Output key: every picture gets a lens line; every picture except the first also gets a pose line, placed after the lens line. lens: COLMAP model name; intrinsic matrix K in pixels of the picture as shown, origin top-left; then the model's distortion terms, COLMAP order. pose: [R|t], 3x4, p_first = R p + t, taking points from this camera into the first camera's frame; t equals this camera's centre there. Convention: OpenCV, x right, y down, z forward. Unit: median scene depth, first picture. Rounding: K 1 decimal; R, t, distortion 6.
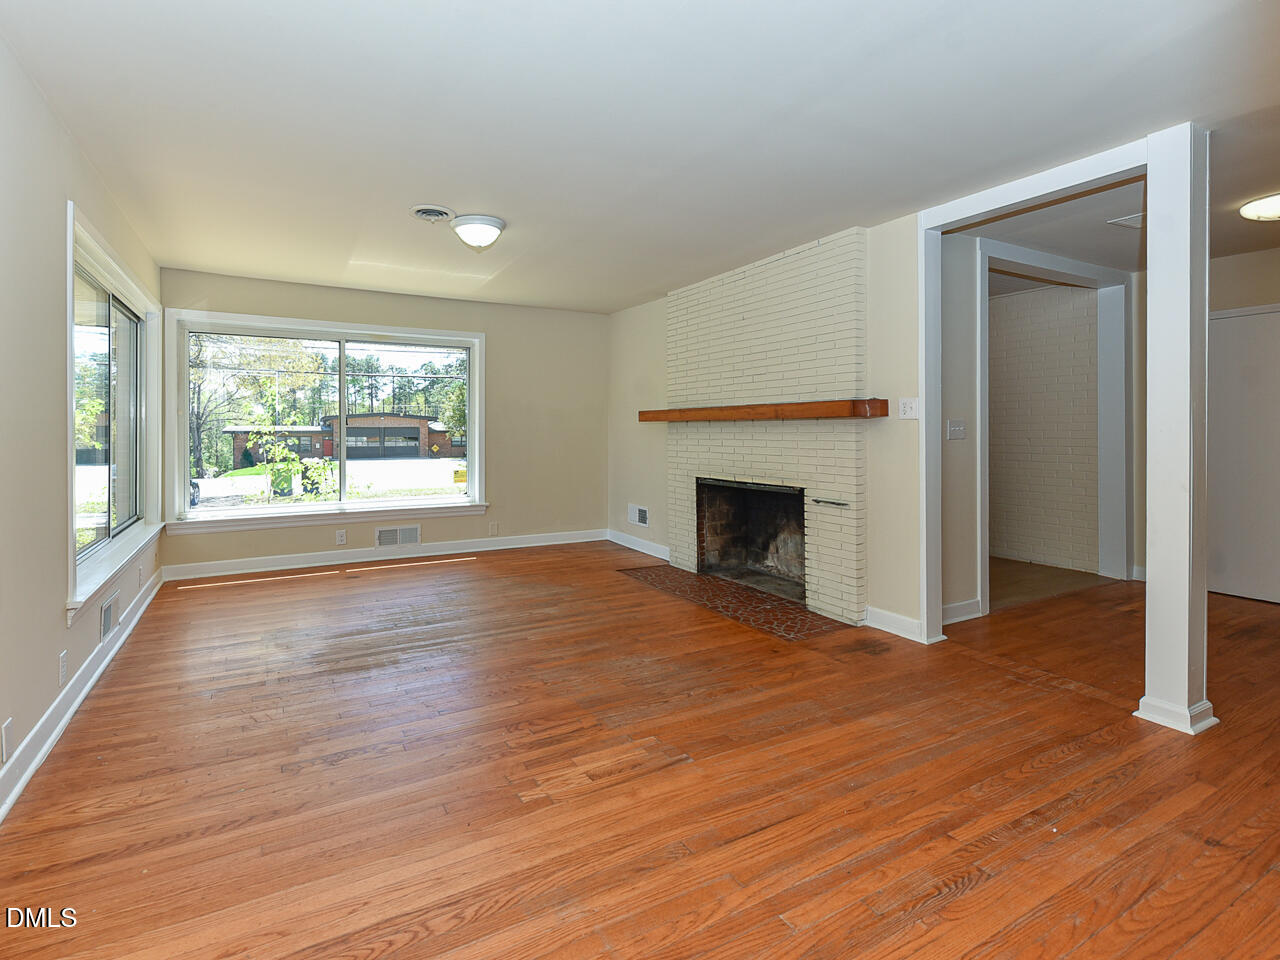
lens RADIAL K [[549.6, 0, 638.2], [0, 549.6, 423.1], [0, 0, 1]] dist [0.000172, -0.000151]
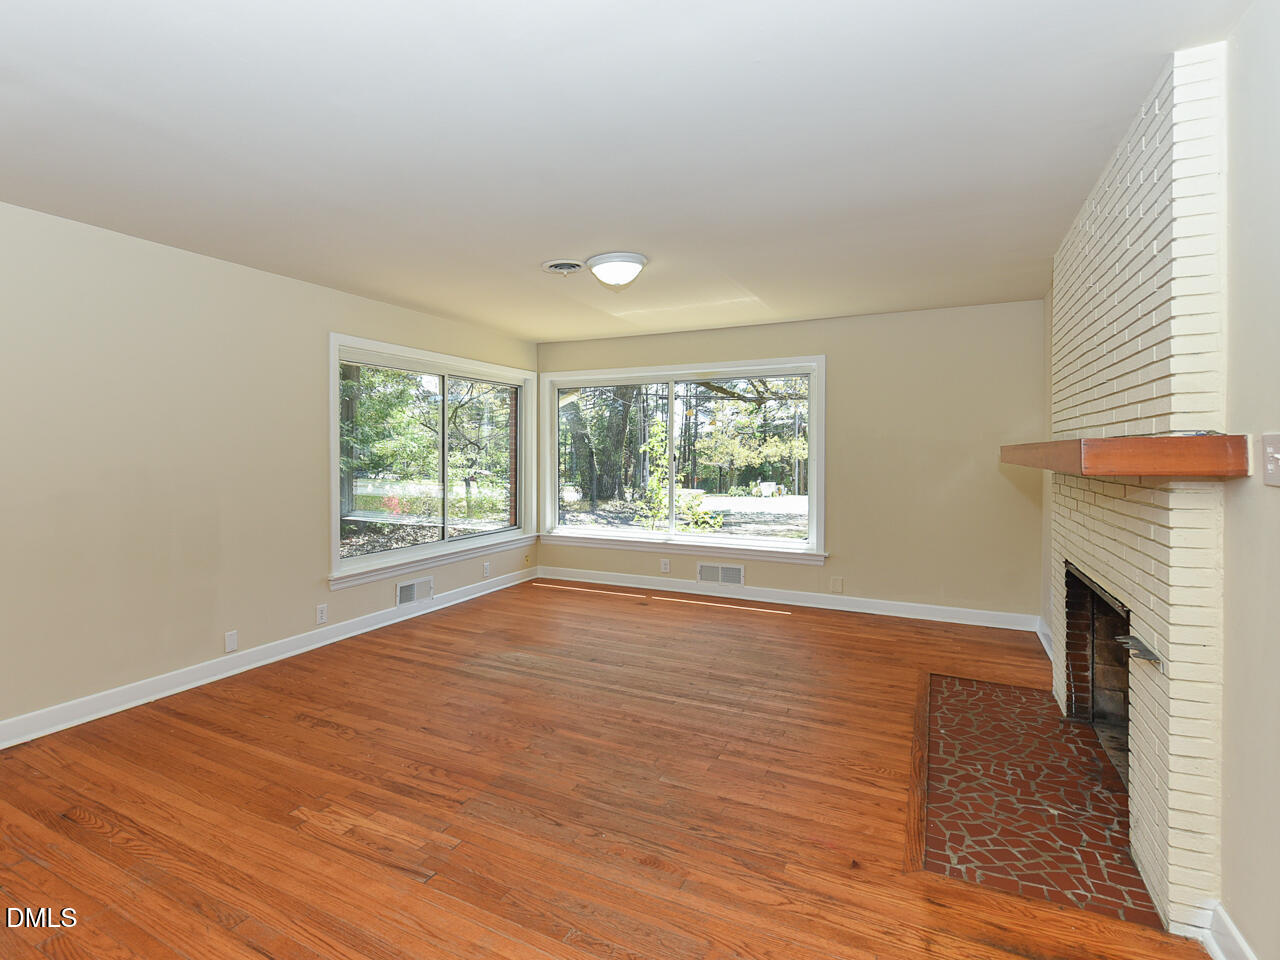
lens RADIAL K [[603.9, 0, 640.5], [0, 603.9, 454.1], [0, 0, 1]] dist [-0.010822, -0.000205]
pose [[0.606993, 0.010195, -0.794642, 0.590198], [-0.002397, 0.999937, 0.010998, -0.038008], [0.794704, -0.004770, 0.606979, 0.396908]]
